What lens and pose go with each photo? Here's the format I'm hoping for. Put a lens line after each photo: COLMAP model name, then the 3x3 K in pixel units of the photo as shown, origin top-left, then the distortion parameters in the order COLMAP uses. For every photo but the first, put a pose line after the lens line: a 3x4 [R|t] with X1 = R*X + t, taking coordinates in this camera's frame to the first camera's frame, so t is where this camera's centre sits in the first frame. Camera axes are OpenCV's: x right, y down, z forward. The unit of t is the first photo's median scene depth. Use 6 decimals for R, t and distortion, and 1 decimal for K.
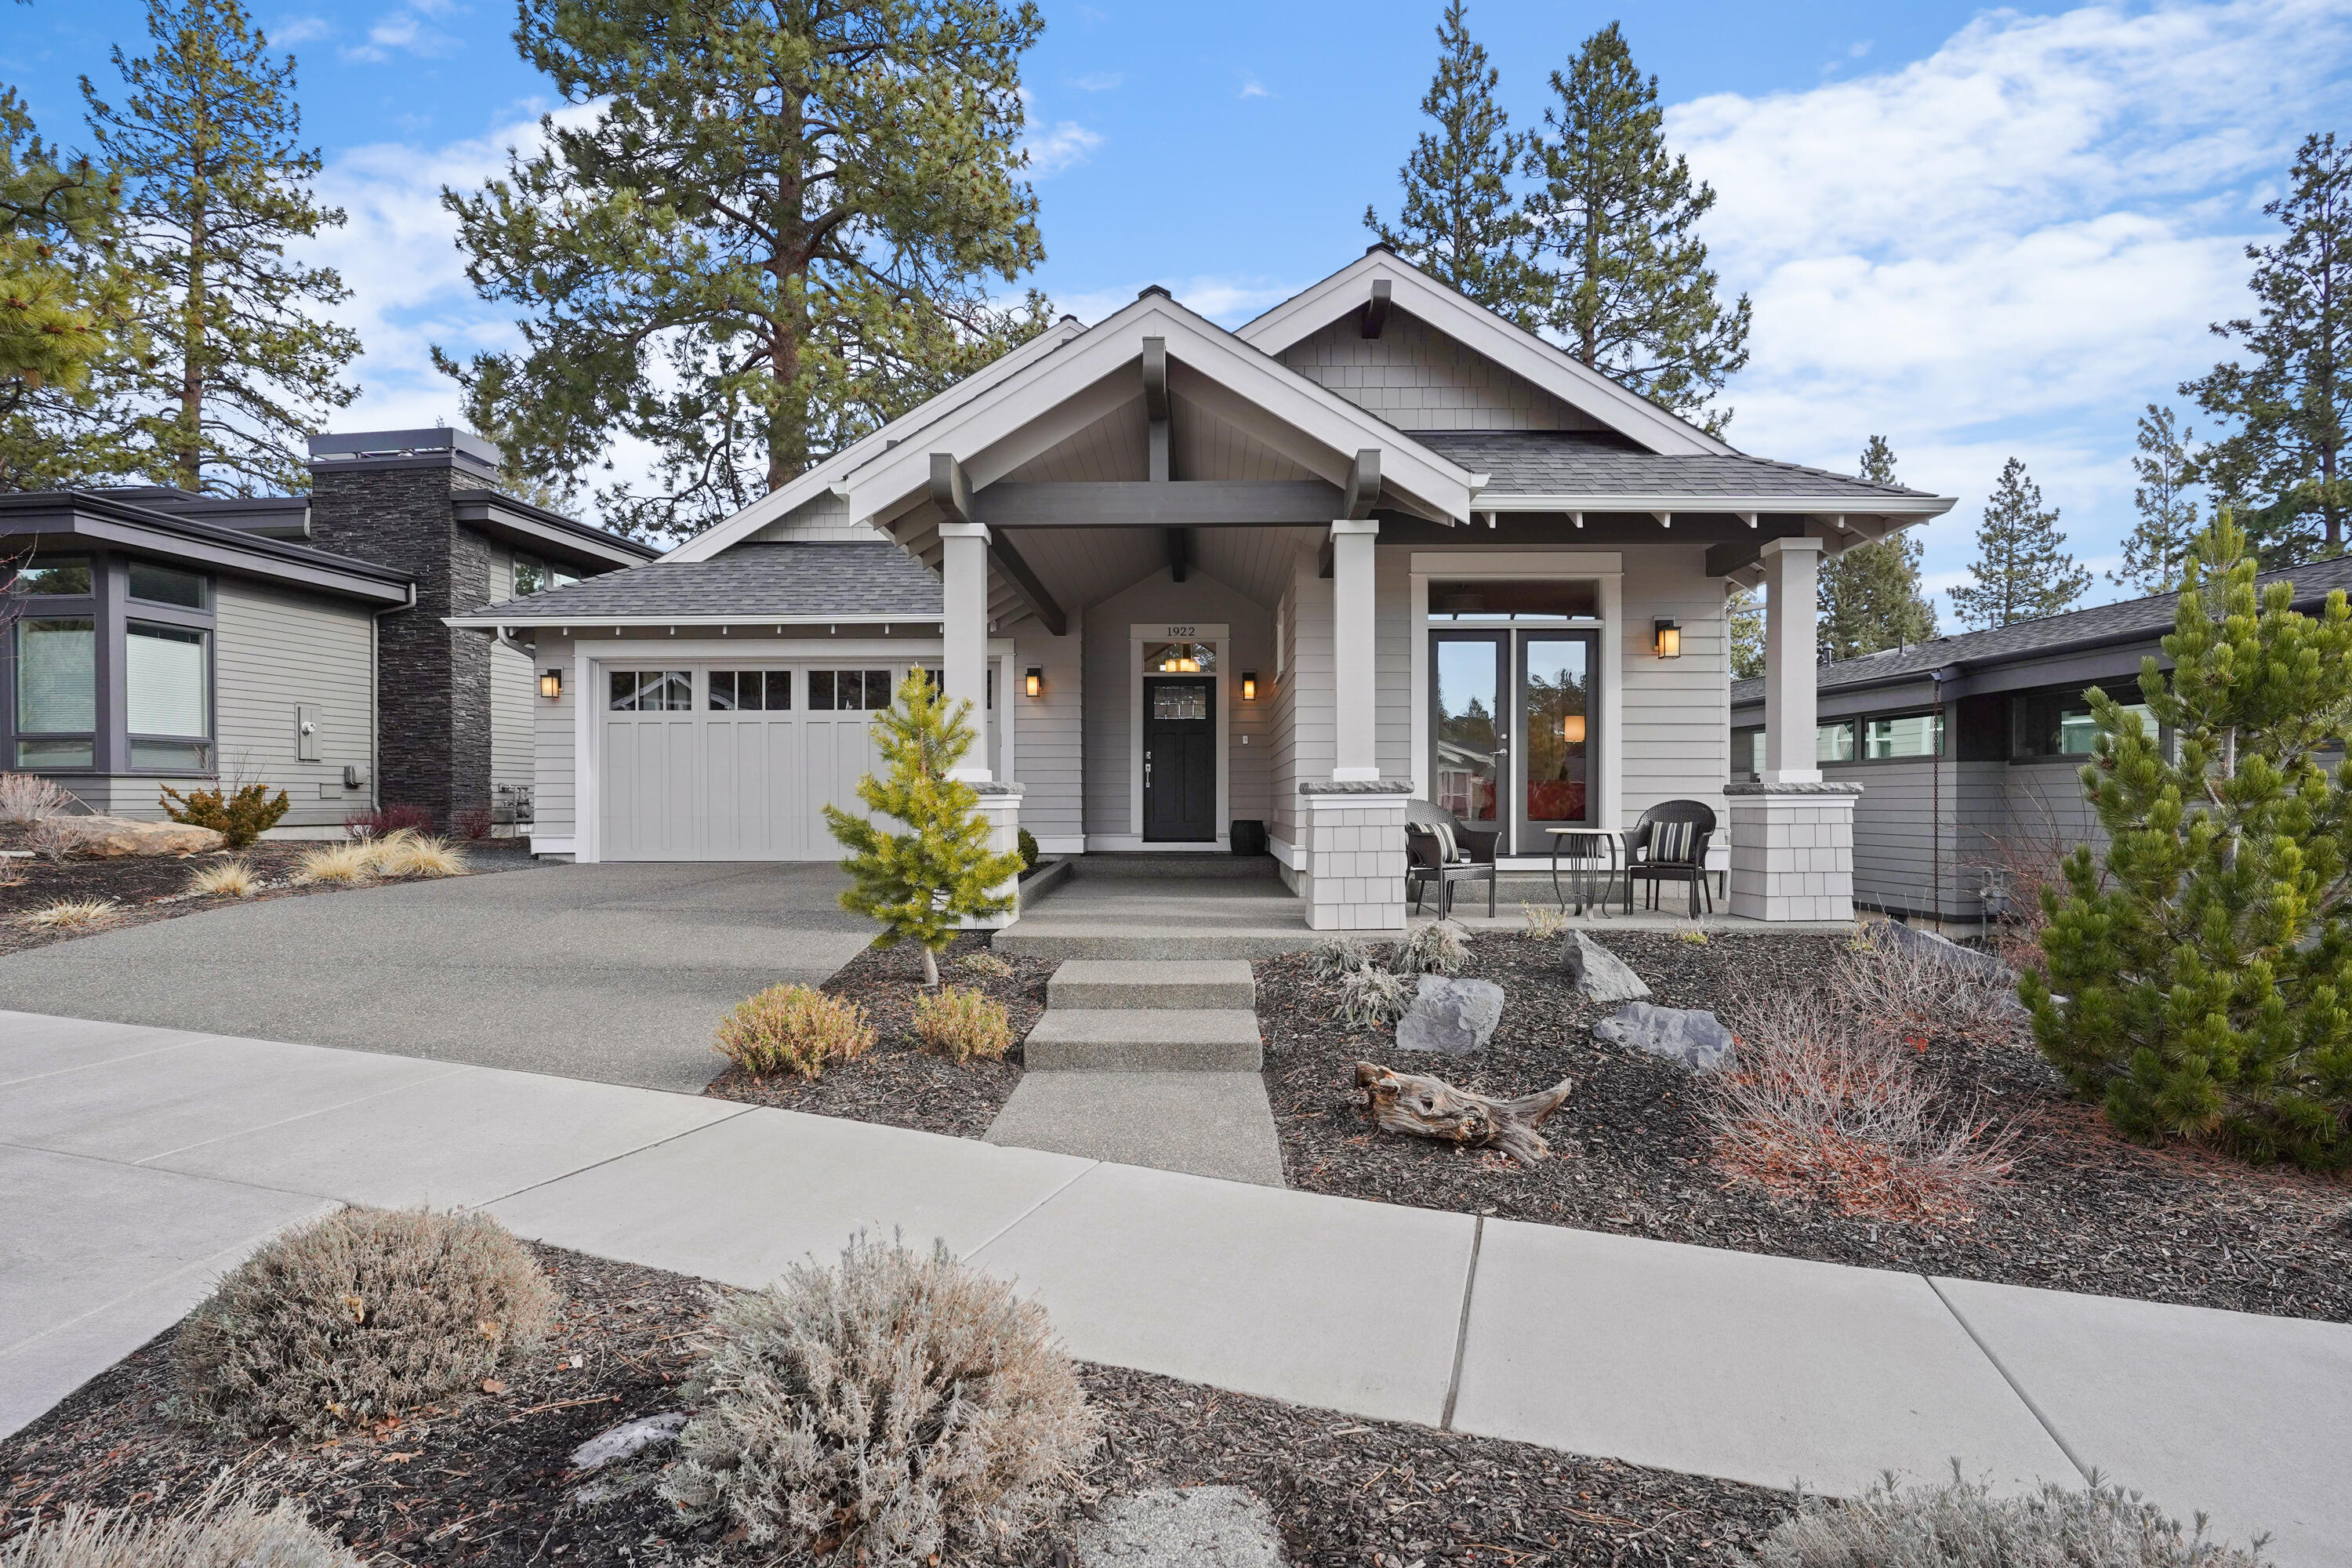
lens RADIAL K [[1168.7, 0, 1164.3], [0, 1168.7, 815.3], [0, 0, 1]] dist [-0.006593, 0.002411]
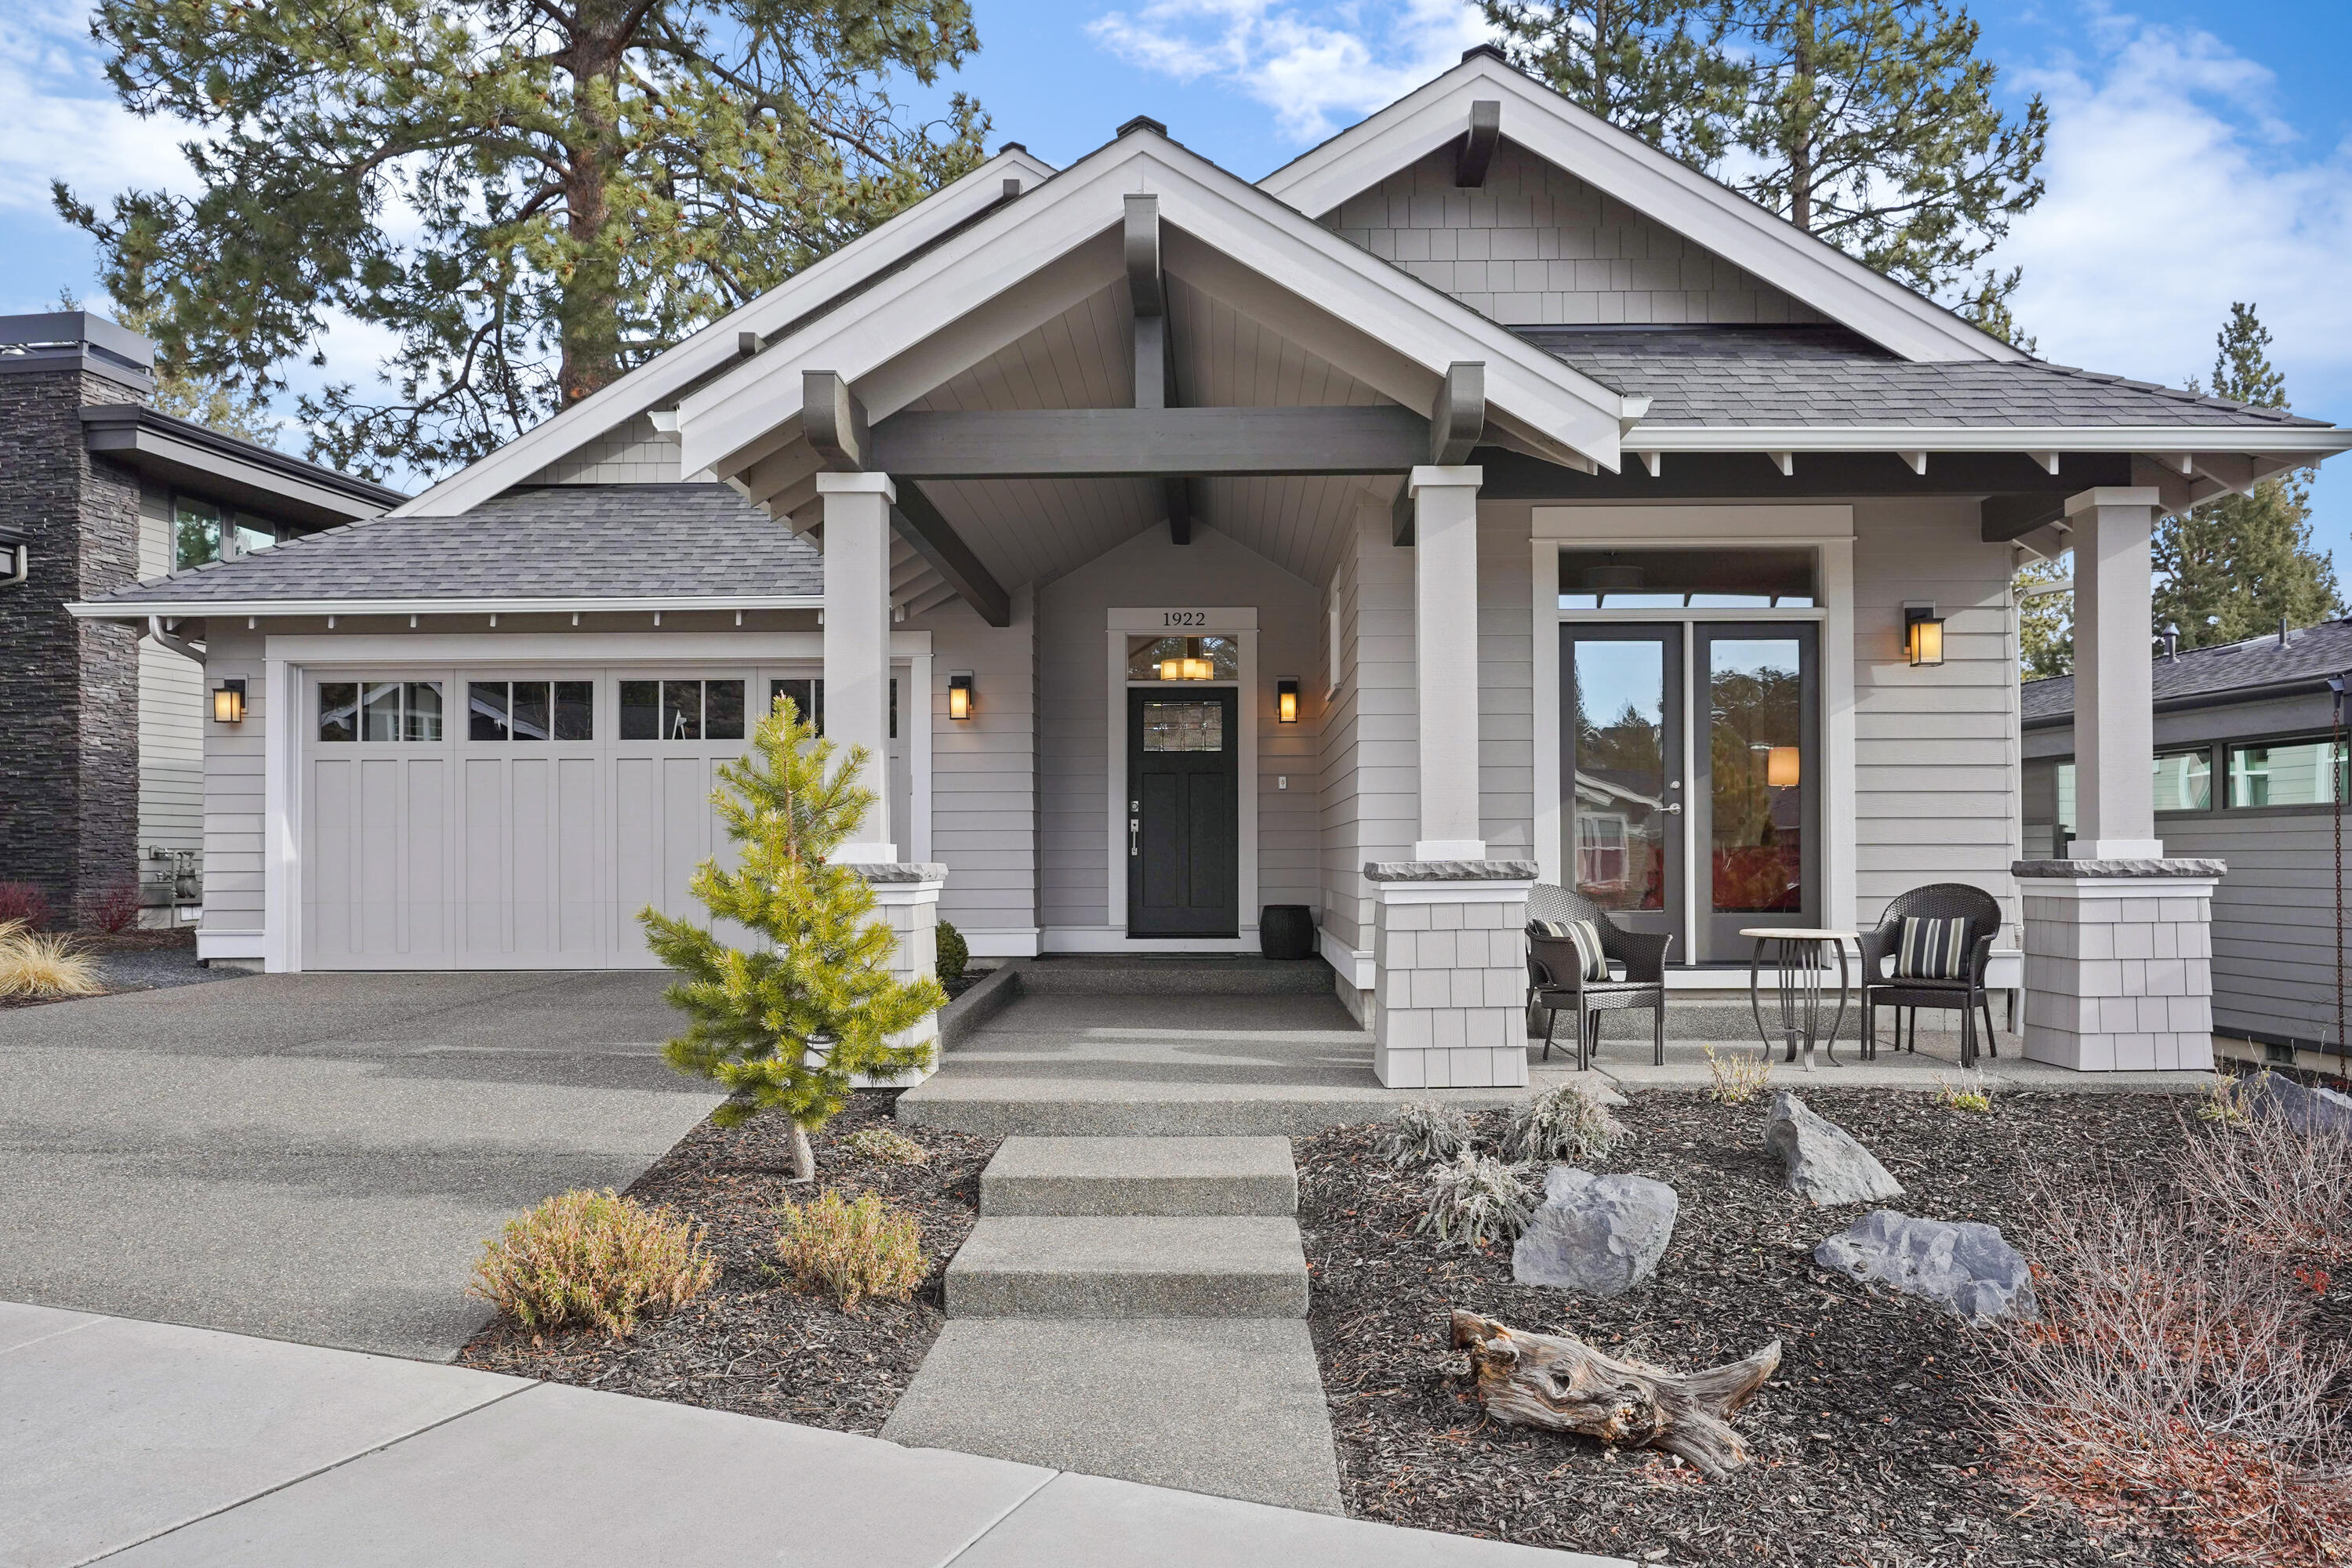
lens RADIAL K [[1776.4, 0, 1152.2], [0, 1776.4, 846.1], [0, 0, 1]] dist [0.000723, -0.004715]
pose [[0.999983, -0.002976, -0.004962, 0.000812], [0.002886, 0.999836, -0.017891, -0.011314], [0.005014, 0.017876, 0.999828, -0.000110]]
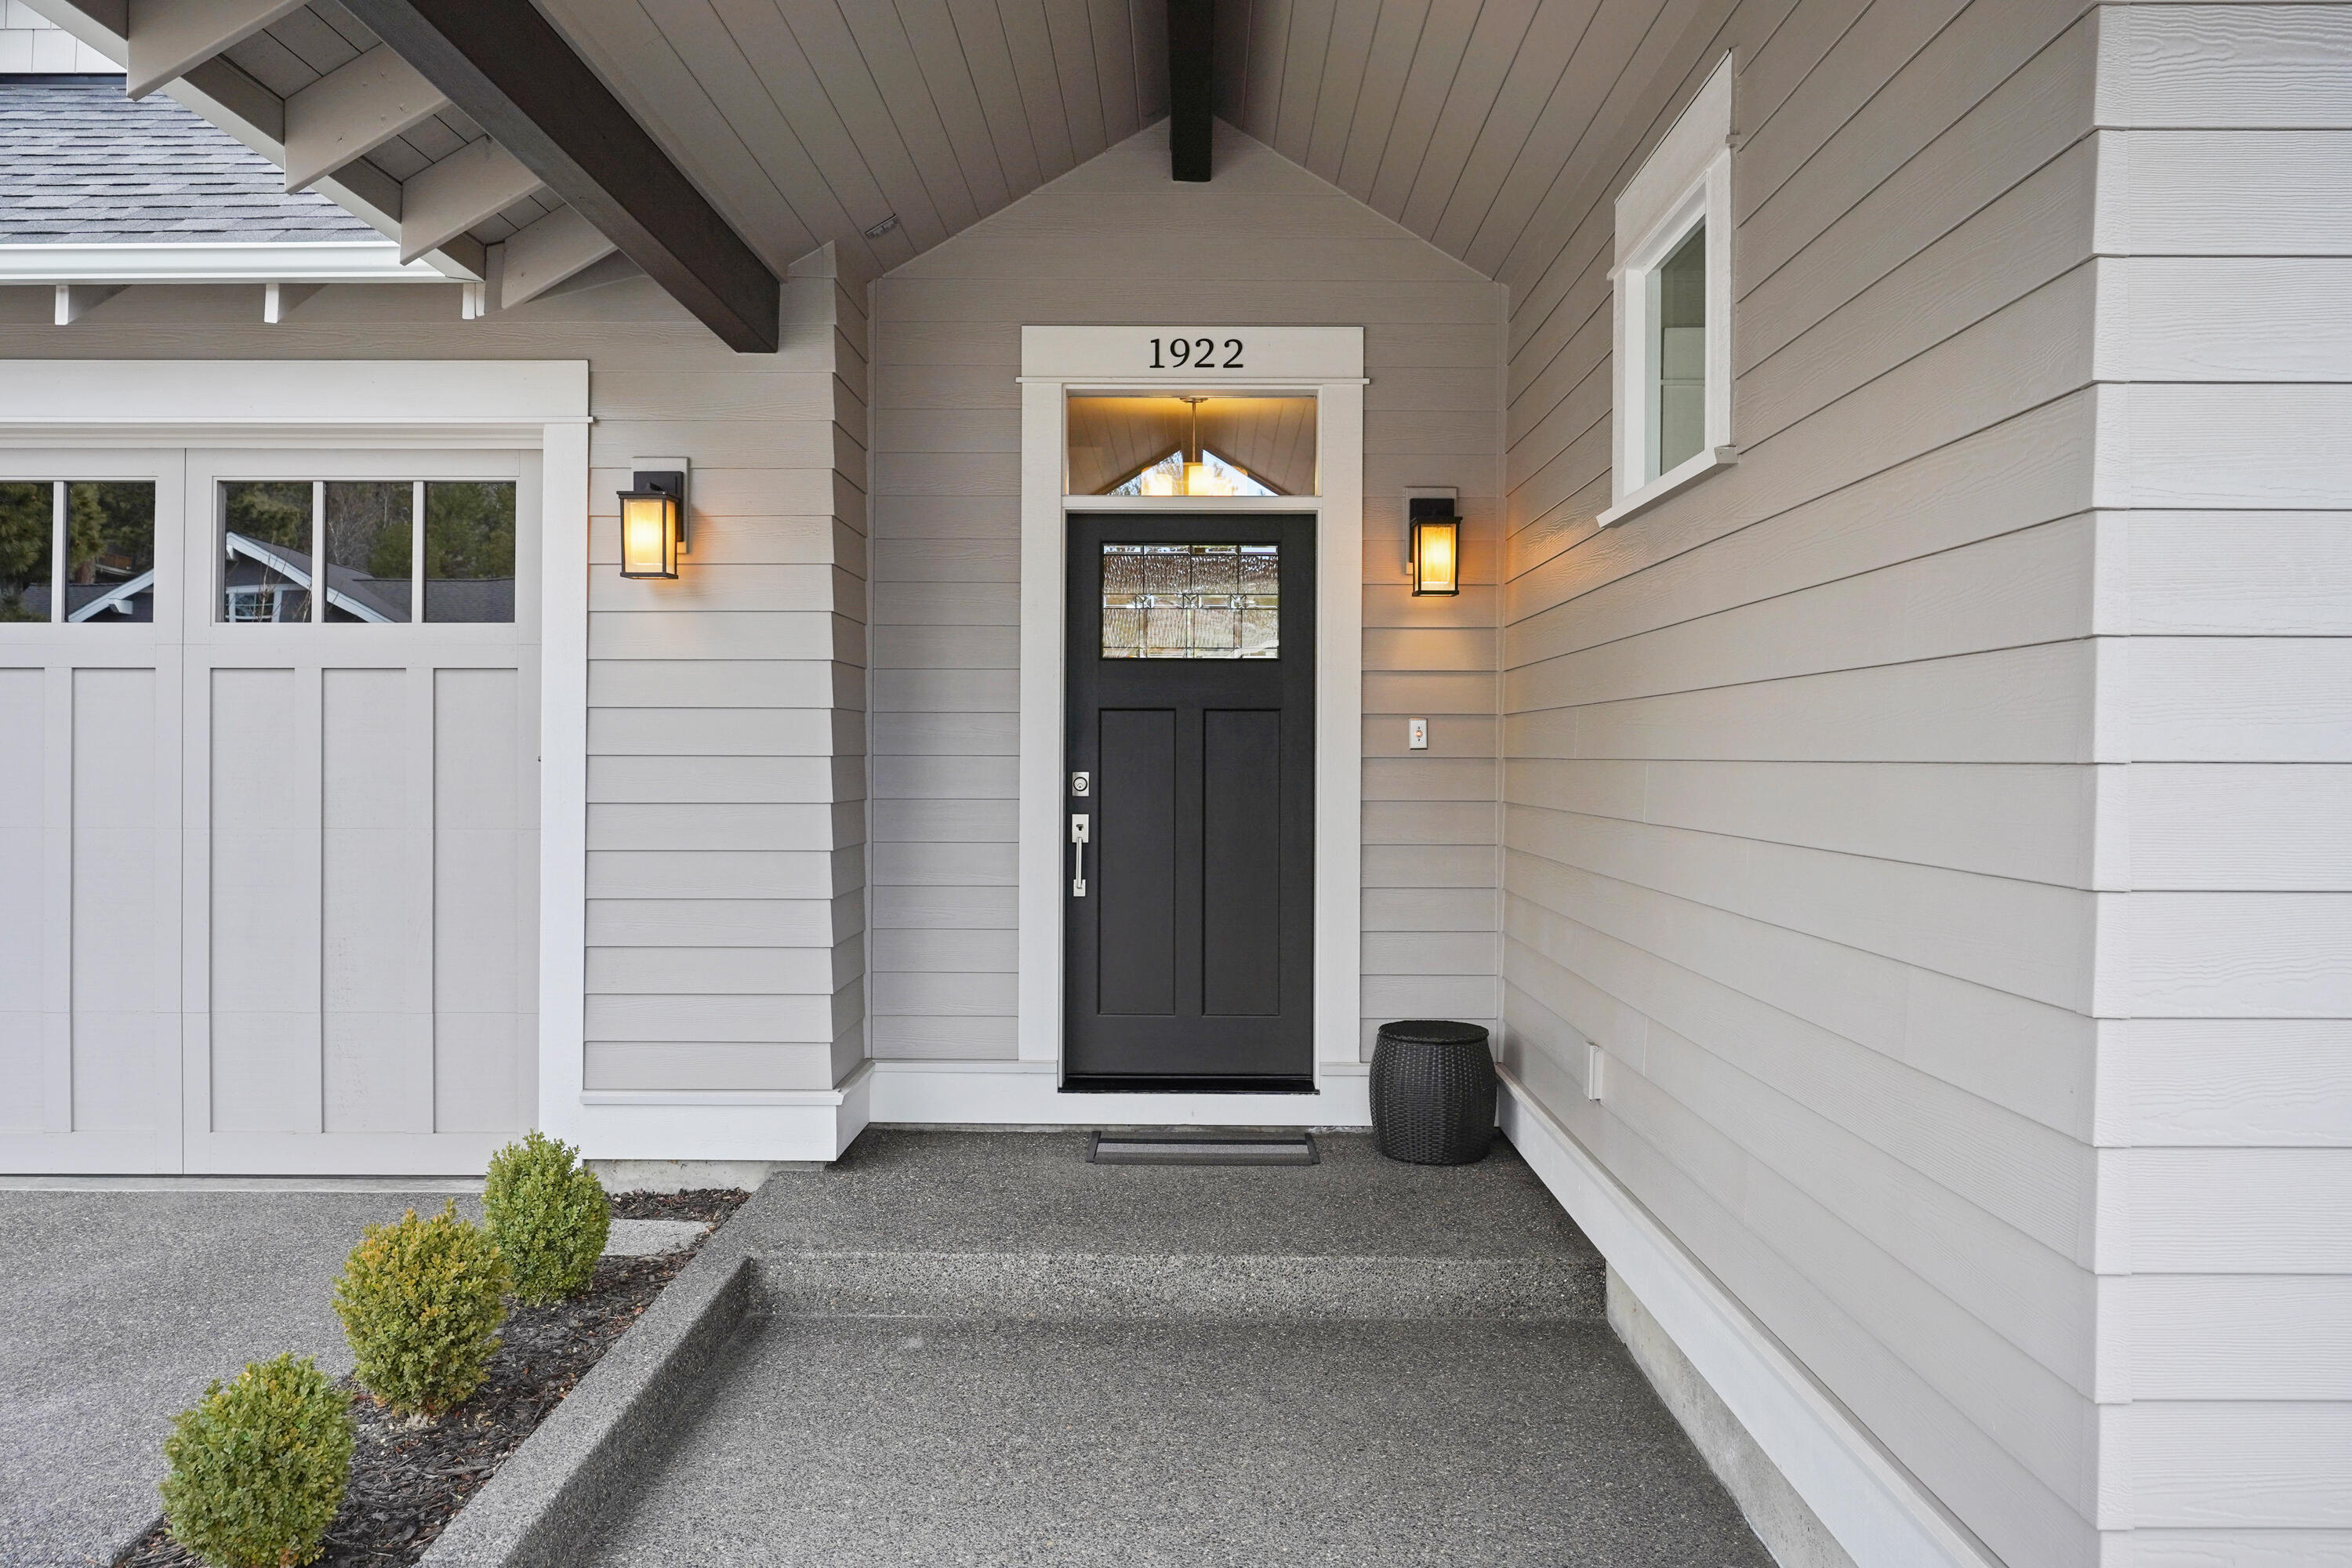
lens RADIAL K [[1776.4, 0, 1190.0], [0, 1776.4, 746.9], [0, 0, 1]] dist [0.000723, -0.004715]
pose [[0.999498, 0.004815, 0.031330, -0.000749], [-0.004200, 0.999798, -0.019647, -0.052993], [-0.031418, 0.019506, 0.999316, 0.570034]]
